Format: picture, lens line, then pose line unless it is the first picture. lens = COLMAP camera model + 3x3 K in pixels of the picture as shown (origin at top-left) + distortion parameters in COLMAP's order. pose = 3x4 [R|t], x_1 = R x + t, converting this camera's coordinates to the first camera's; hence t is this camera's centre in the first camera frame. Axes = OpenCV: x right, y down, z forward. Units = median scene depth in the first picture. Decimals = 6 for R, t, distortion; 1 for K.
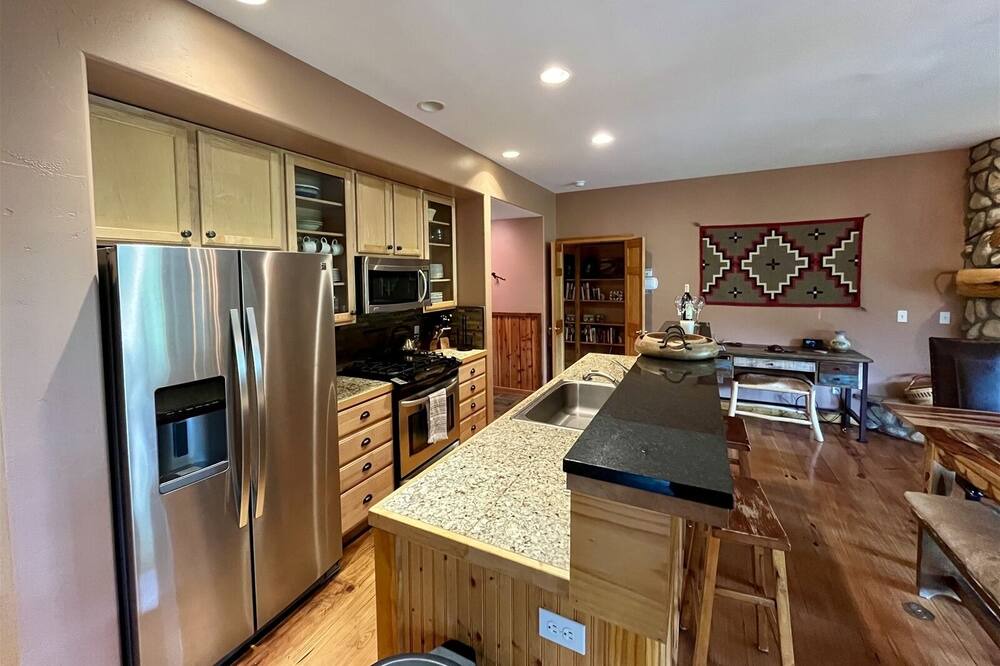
lens RADIAL K [[405.1, 0, 494.8], [0, 405.1, 293.5], [0, 0, 1]] dist [-0.000523, -0.000101]
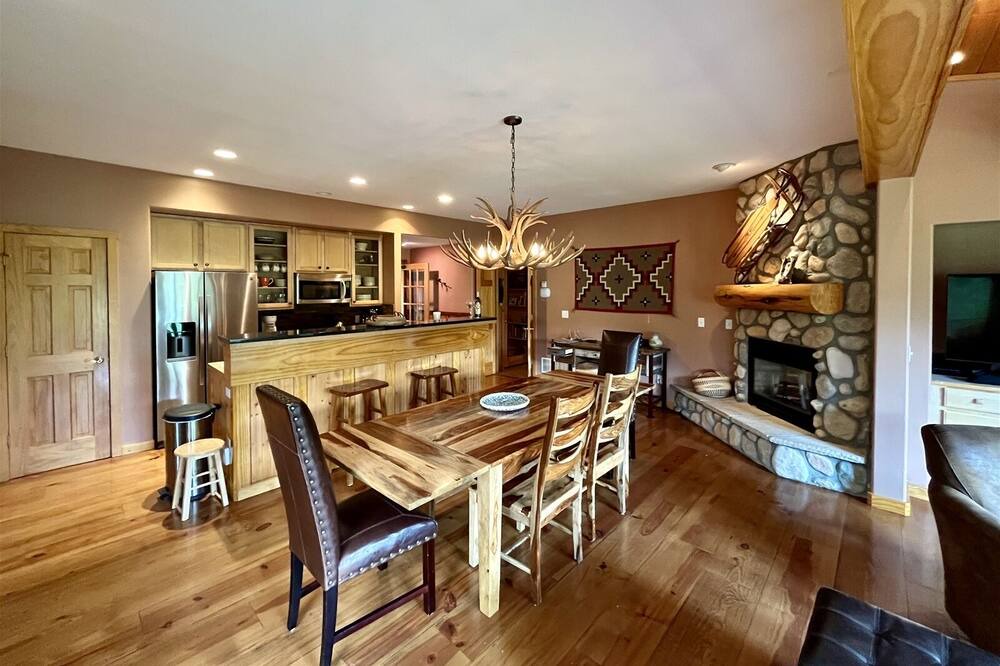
lens RADIAL K [[405.1, 0, 494.8], [0, 405.1, 293.5], [0, 0, 1]] dist [-0.000523, -0.000101]
pose [[0.960125, 0.020908, -0.278787, 0.764427], [-0.027442, 0.999432, -0.019556, 0.009846], [0.278220, 0.026427, 0.960154, -0.379240]]
